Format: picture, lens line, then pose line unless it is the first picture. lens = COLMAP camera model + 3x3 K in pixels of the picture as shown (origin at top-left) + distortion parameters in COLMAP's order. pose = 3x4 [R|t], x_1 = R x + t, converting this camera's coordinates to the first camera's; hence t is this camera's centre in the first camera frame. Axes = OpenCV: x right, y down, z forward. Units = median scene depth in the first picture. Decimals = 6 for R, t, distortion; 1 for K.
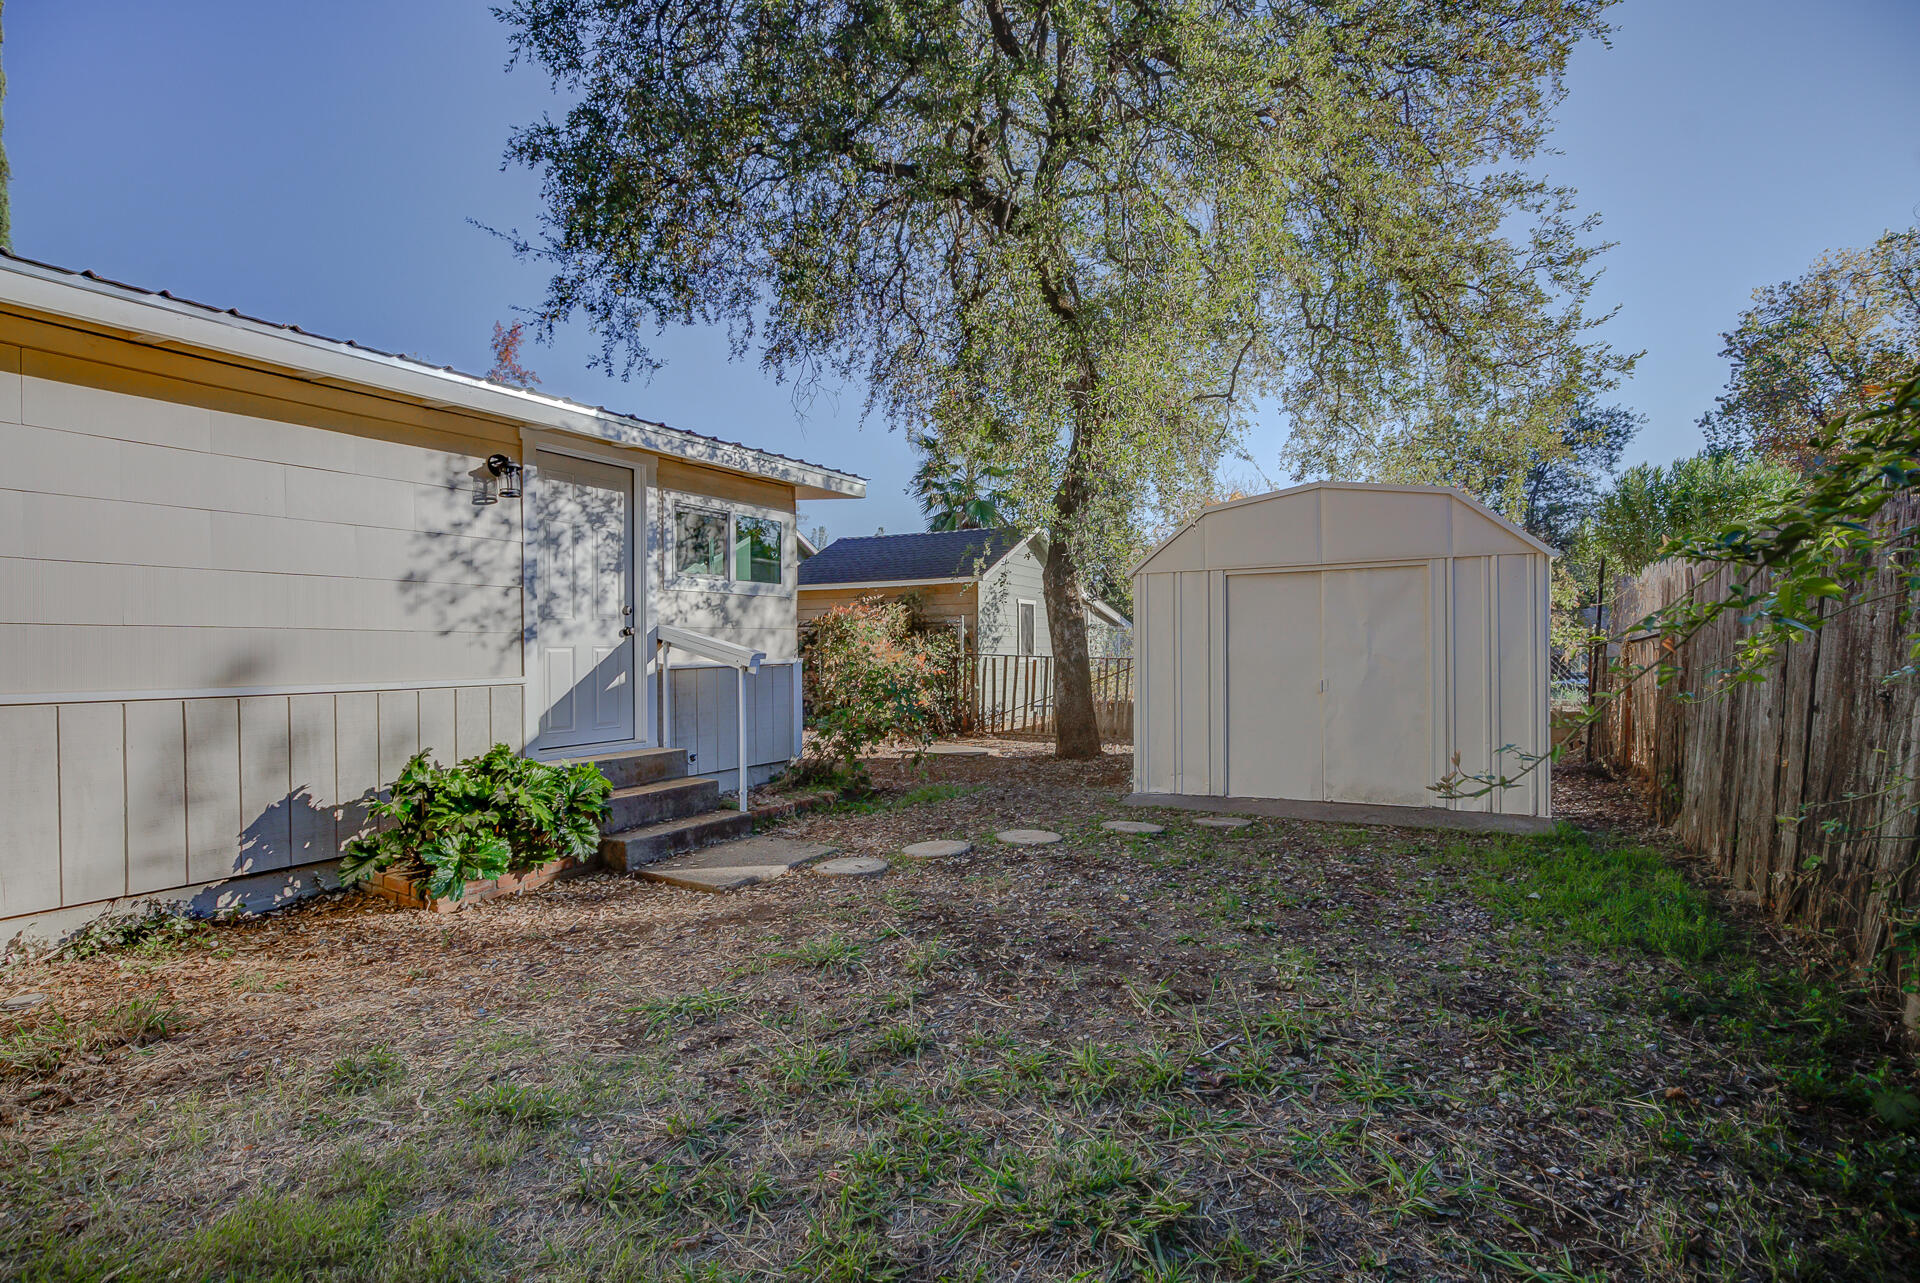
lens RADIAL K [[895.1, 0, 963.7], [0, 895.1, 645.9], [0, 0, 1]] dist [-0.031176, 0.005320]
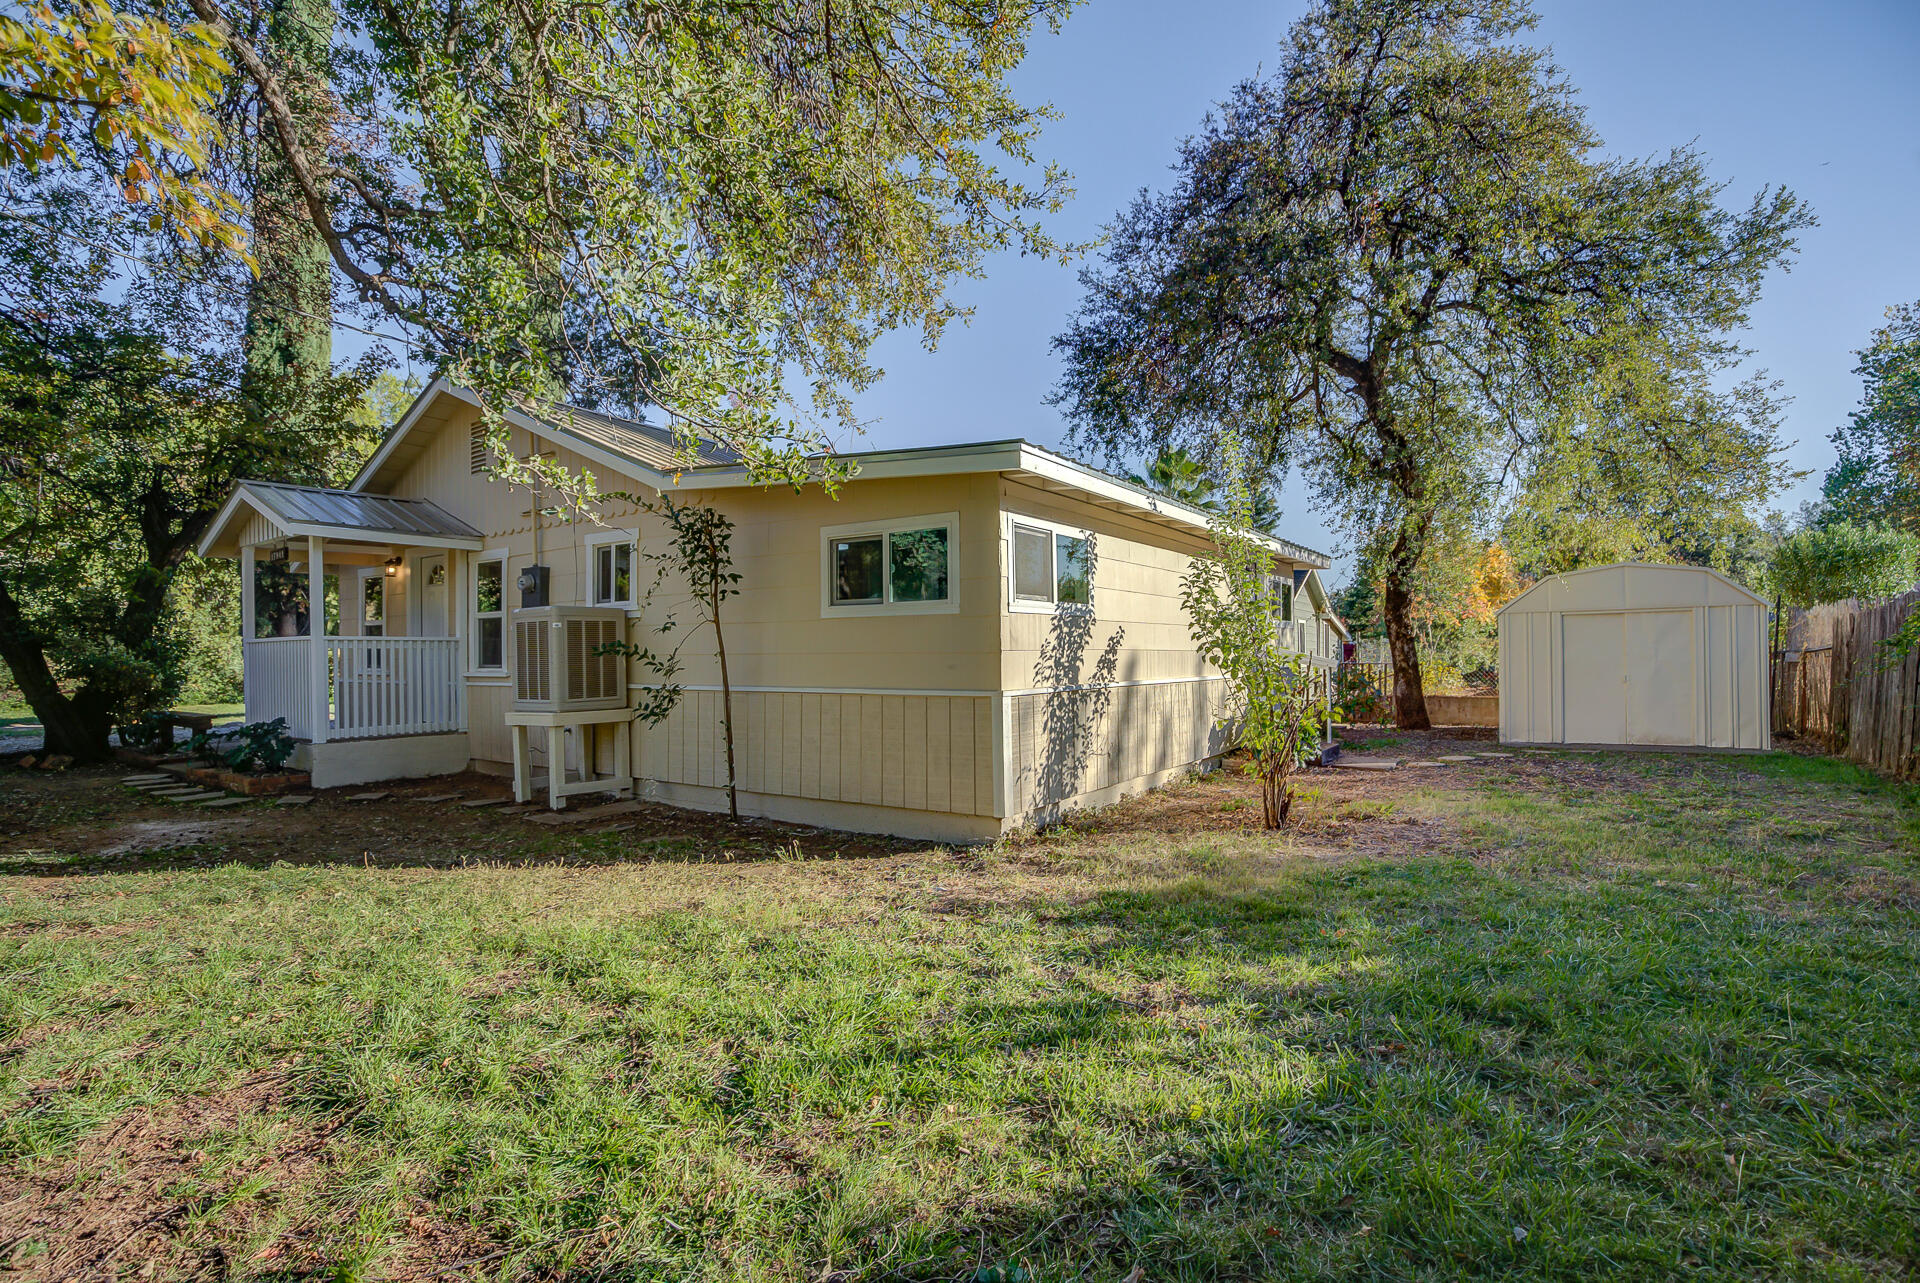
lens RADIAL K [[895.1, 0, 952.8], [0, 895.1, 646.7], [0, 0, 1]] dist [-0.031176, 0.005320]
pose [[0.996055, -0.001972, -0.088721, -0.616315], [0.001400, 0.999978, -0.006513, -0.006487], [0.088732, 0.006364, 0.996035, -0.683272]]
